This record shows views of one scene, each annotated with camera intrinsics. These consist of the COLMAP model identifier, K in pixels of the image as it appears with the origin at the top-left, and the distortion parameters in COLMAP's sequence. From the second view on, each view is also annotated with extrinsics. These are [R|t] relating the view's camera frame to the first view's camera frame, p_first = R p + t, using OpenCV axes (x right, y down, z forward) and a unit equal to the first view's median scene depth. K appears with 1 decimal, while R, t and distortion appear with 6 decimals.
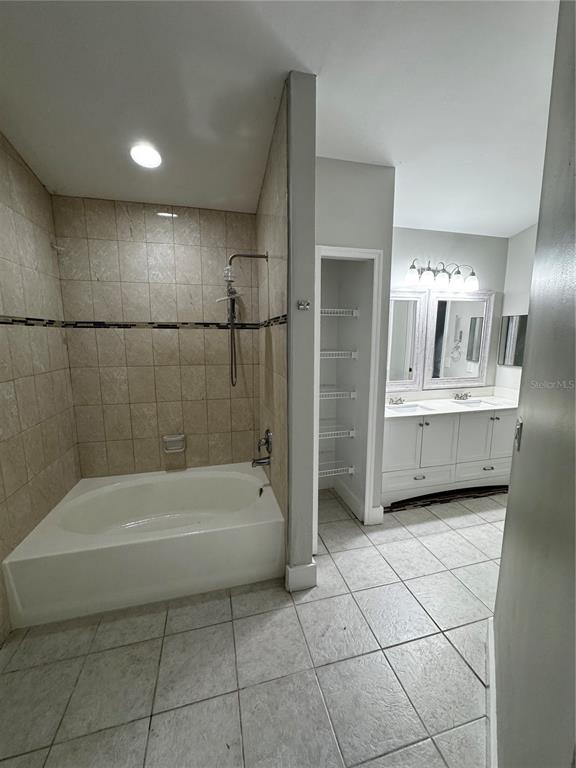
lens RADIAL K [[306.0, 0, 293.9], [0, 306.0, 385.9], [0, 0, 1]] dist [0.002833, -0.000514]
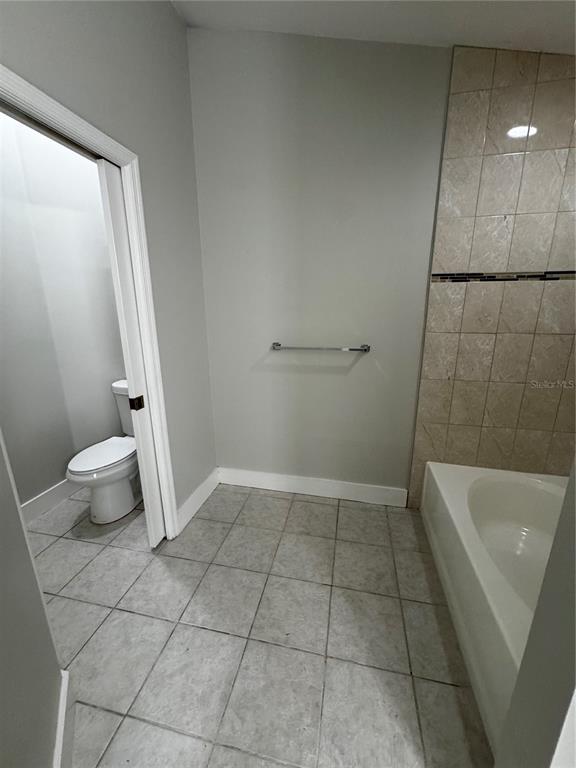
lens RADIAL K [[306.0, 0, 287.2], [0, 306.0, 385.3], [0, 0, 1]] dist [0.002833, -0.000514]
pose [[-0.448492, 0.235540, -0.862192, 0.413752], [-0.139139, 0.934491, 0.327668, -0.103094], [0.882890, 0.266921, -0.386339, 0.826417]]
